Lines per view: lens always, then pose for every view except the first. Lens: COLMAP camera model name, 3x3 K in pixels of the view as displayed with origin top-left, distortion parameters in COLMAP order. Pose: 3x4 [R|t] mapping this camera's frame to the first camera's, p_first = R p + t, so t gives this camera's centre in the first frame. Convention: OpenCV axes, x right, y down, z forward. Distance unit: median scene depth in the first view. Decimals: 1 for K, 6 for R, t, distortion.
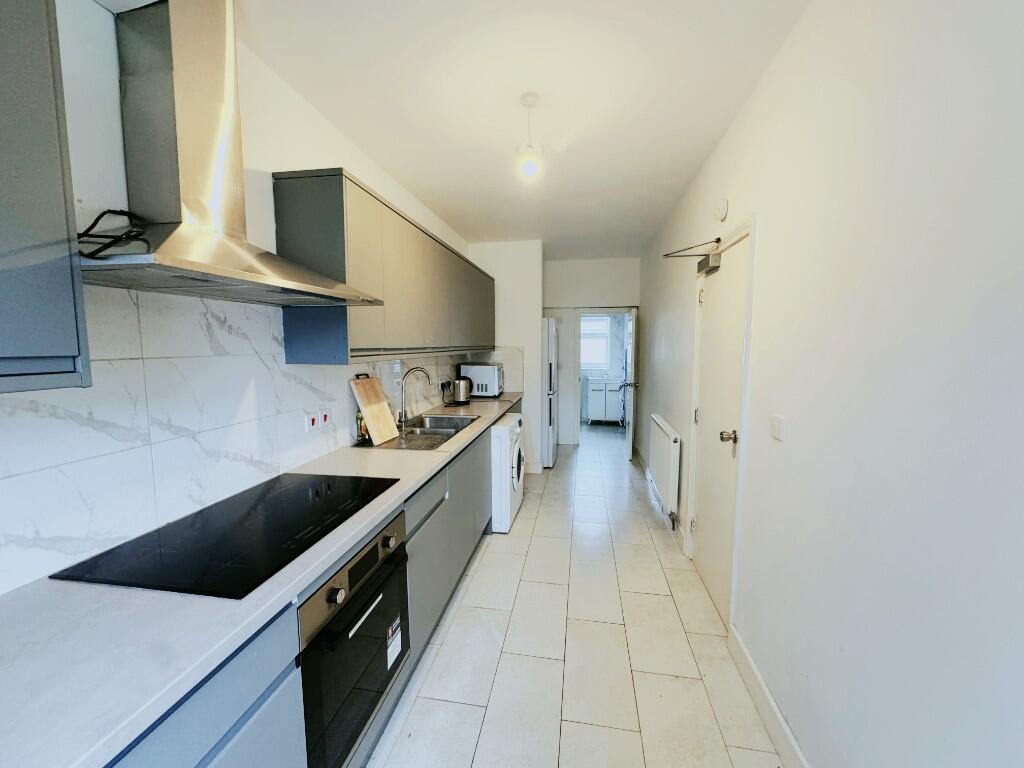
lens RADIAL K [[408.9, 0, 514.0], [0, 408.9, 380.9], [0, 0, 1]] dist [-0.004046, 0.000801]
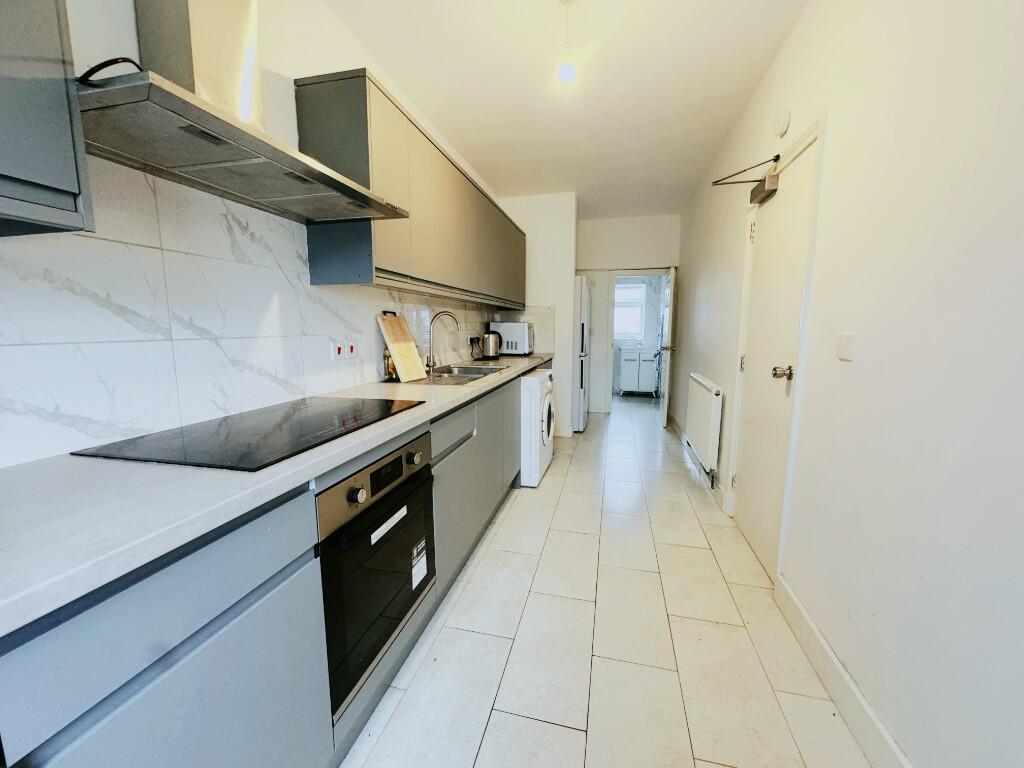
lens RADIAL K [[408.9, 0, 513.7], [0, 408.9, 382.5], [0, 0, 1]] dist [-0.004046, 0.000801]
pose [[0.997364, 0.012937, -0.071393, -0.005591], [-0.009901, 0.999038, 0.042720, 0.131908], [0.071877, -0.041900, 0.996533, 0.055258]]
